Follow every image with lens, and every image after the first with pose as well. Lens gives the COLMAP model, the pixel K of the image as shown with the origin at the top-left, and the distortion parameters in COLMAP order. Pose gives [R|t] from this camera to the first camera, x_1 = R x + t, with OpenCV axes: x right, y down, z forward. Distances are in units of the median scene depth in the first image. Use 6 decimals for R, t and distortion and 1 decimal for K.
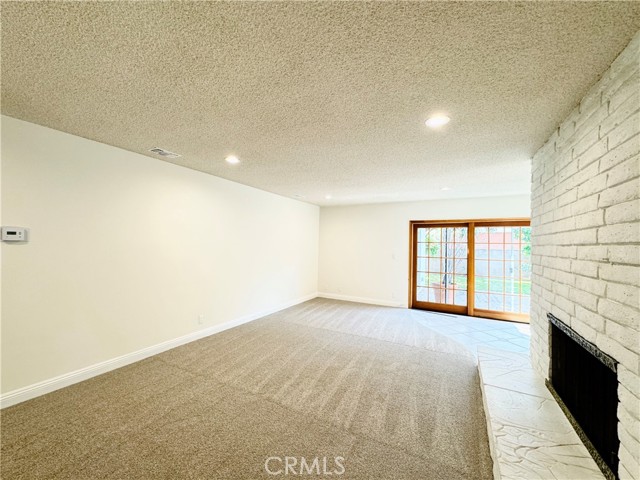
lens RADIAL K [[255.2, 0, 320.7], [0, 255.2, 241.1], [0, 0, 1]] dist [-0.000530, -0.000029]
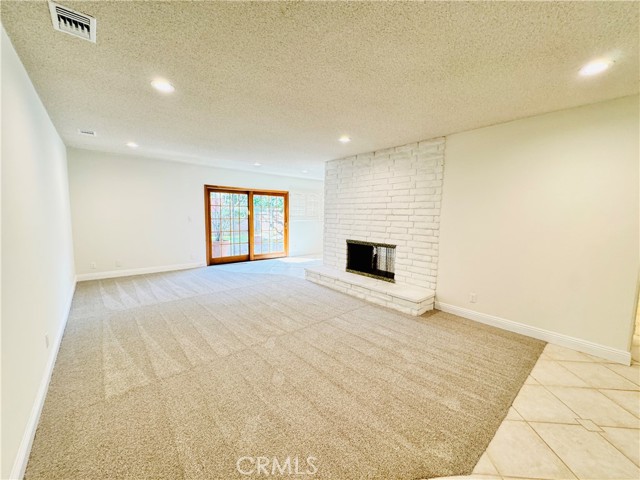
lens RADIAL K [[255.2, 0, 320.5], [0, 255.2, 238.8], [0, 0, 1]] dist [-0.000530, -0.000029]
pose [[0.357537, -0.104321, 0.928054, -0.522126], [-0.022240, 0.992508, 0.120135, 0.005353], [-0.933634, -0.063593, 0.352538, 0.182265]]
